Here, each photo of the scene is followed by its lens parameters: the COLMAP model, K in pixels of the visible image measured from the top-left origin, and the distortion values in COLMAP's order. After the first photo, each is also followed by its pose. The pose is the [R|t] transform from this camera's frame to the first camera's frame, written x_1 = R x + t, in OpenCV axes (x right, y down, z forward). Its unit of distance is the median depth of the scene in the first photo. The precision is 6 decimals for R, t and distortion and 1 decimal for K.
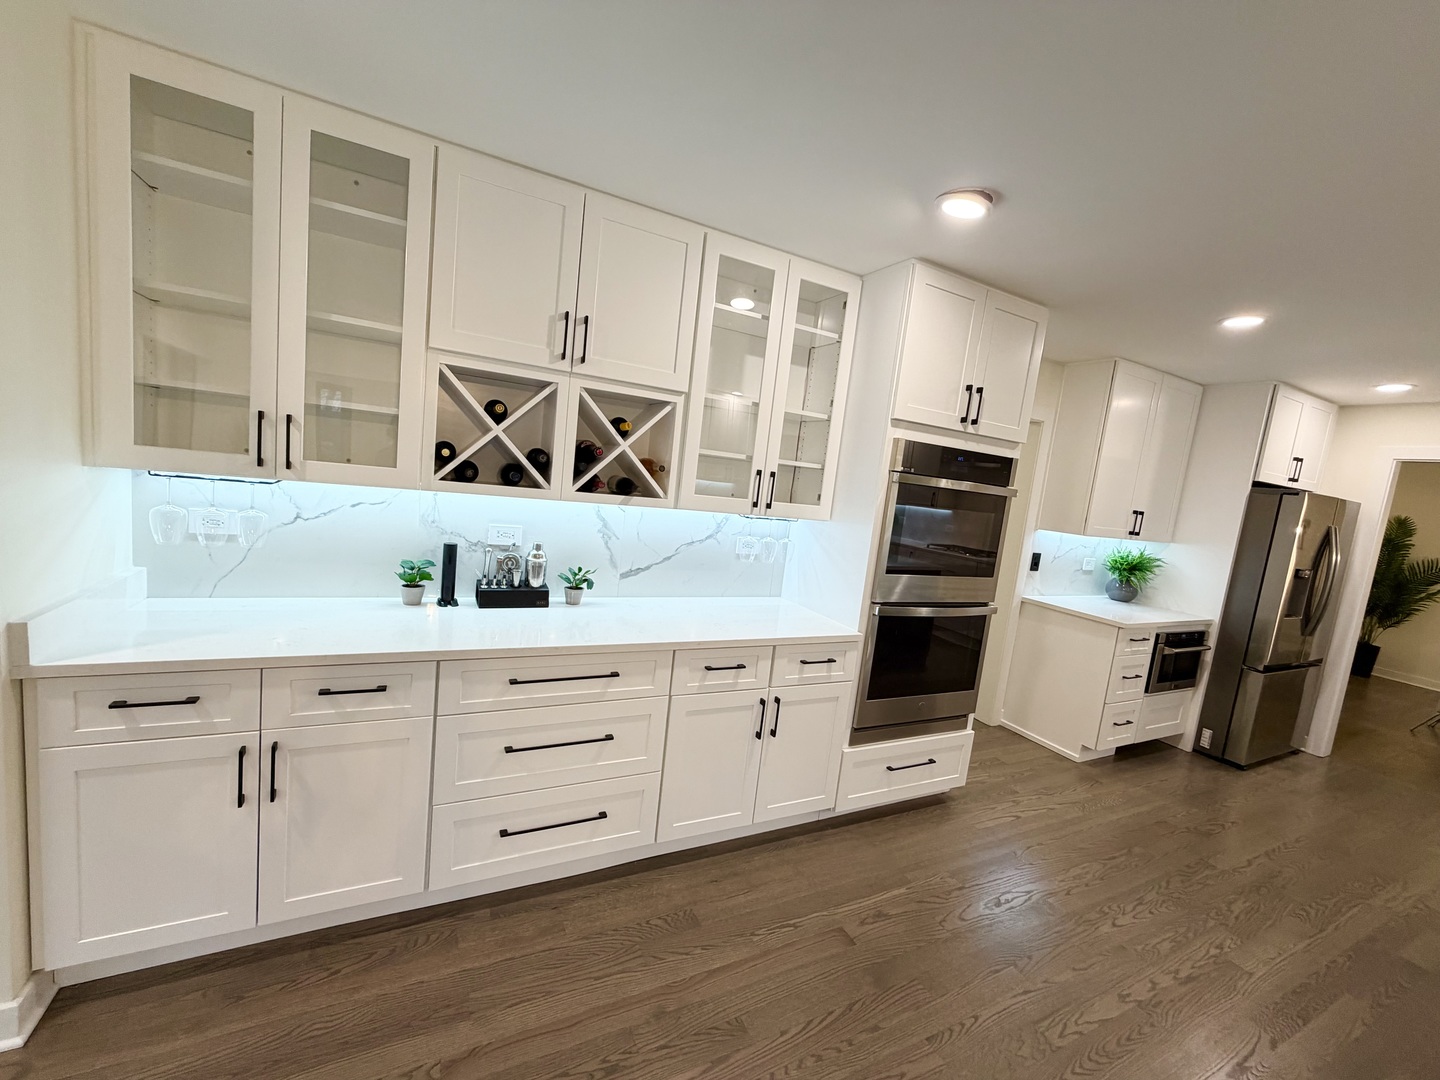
lens RADIAL K [[575.3, 0, 720.0], [0, 575.3, 540.0], [0, 0, 1]] dist [-0.001160, -0.000232]
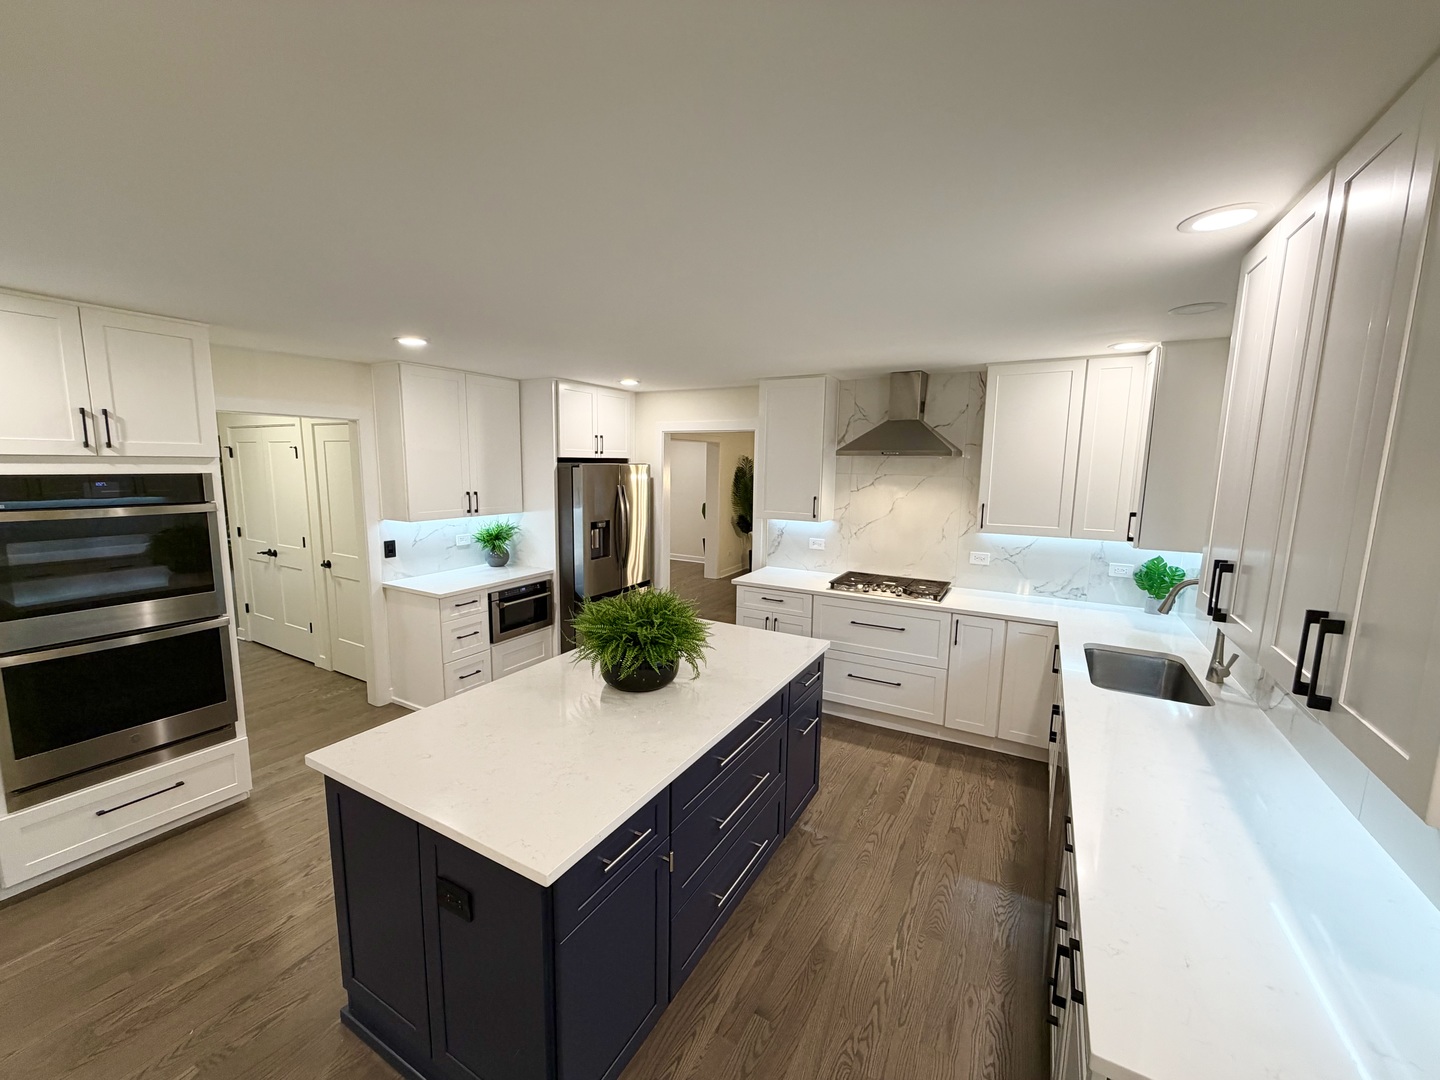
lens RADIAL K [[575.3, 0, 720.0], [0, 575.3, 540.0], [0, 0, 1]] dist [-0.001160, -0.000232]
pose [[0.826544, -0.170403, 0.536458, 0.748696], [0.138220, 0.985338, 0.100025, -0.001596], [-0.545637, -0.008525, 0.837978, -0.377372]]
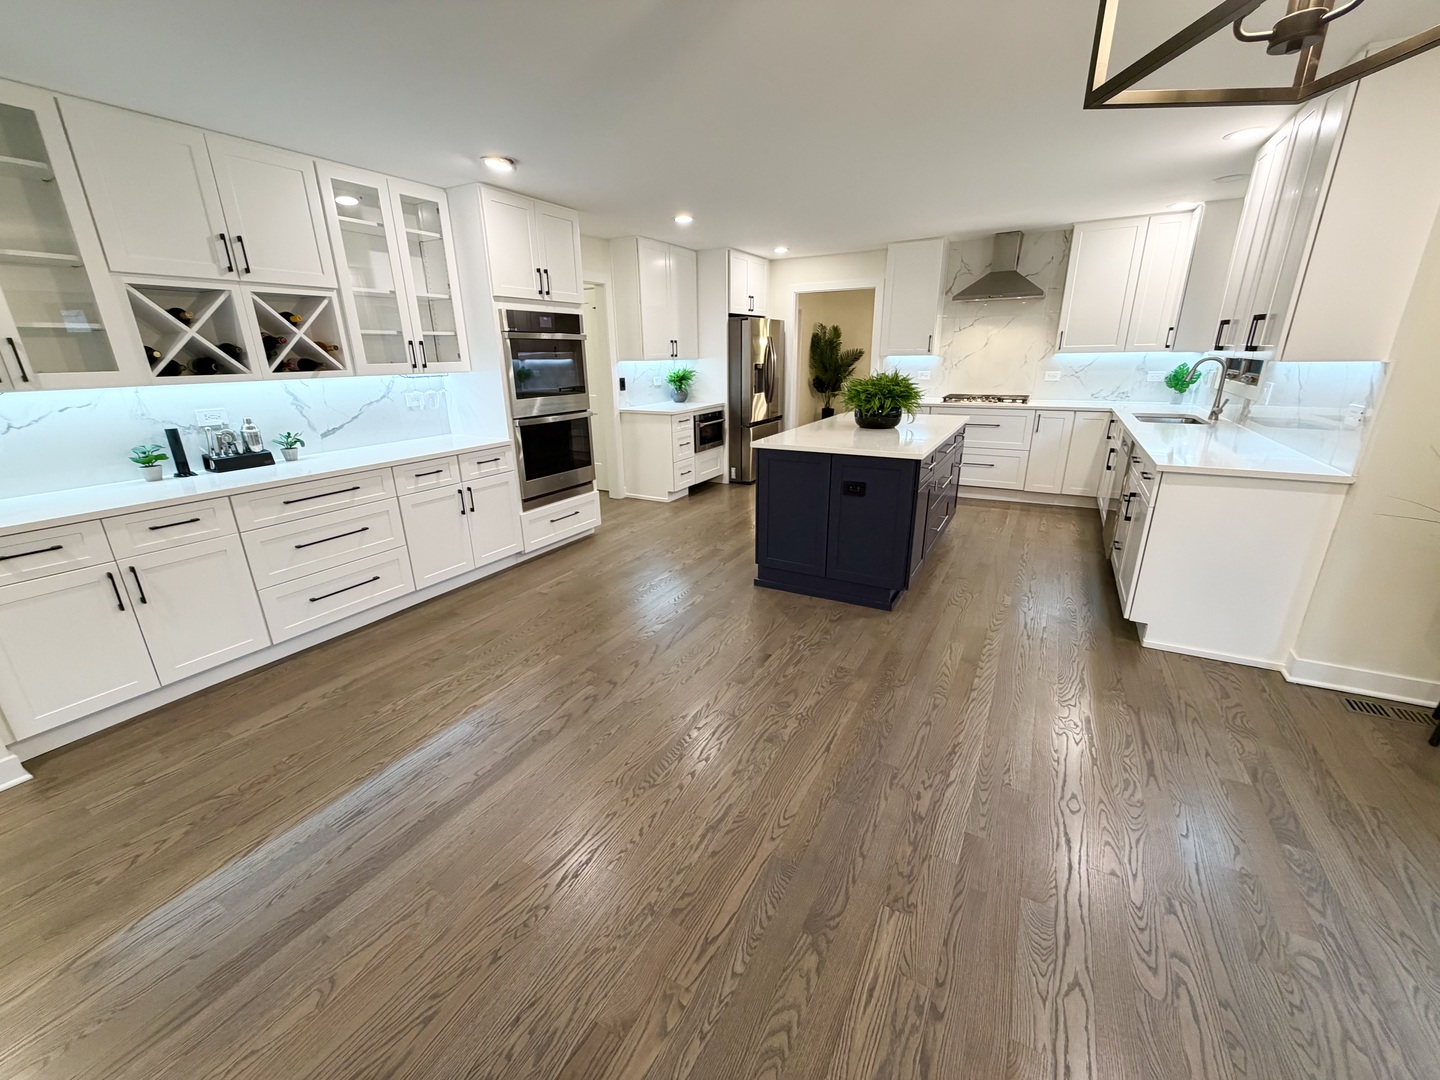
lens RADIAL K [[575.3, 0, 720.0], [0, 575.3, 540.0], [0, 0, 1]] dist [-0.001160, -0.000232]
pose [[0.823427, -0.288169, 0.488801, -0.136888], [0.168852, 0.946858, 0.273767, 0.085300], [-0.541716, -0.142892, 0.828327, -0.666084]]
